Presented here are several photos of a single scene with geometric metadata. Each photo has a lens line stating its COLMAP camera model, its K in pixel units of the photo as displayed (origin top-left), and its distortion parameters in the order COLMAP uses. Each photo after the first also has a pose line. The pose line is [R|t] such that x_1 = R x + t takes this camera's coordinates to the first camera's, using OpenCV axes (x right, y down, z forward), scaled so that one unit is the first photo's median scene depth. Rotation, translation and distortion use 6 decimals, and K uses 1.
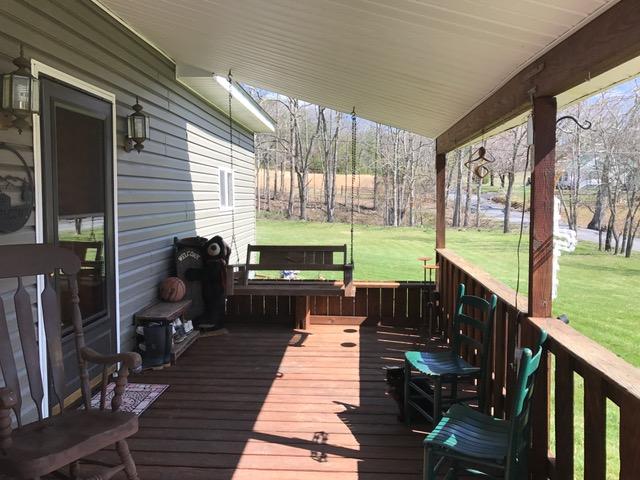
lens RADIAL K [[523.0, 0, 315.7], [0, 523.0, 240.1], [0, 0, 1]] dist [0.069742, -0.134789]
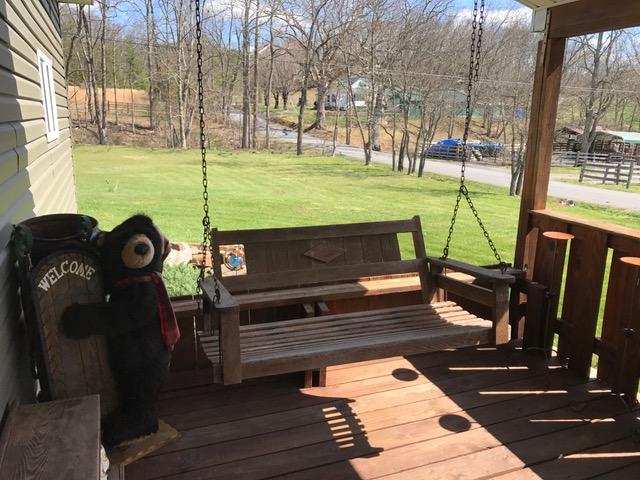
lens RADIAL K [[523.0, 0, 315.7], [0, 523.0, 240.1], [0, 0, 1]] dist [0.069742, -0.134789]
pose [[0.906098, -0.084832, 0.414476, -0.039273], [0.021877, 0.987775, 0.154345, -0.007978], [-0.422503, -0.130784, 0.896876, 0.099130]]
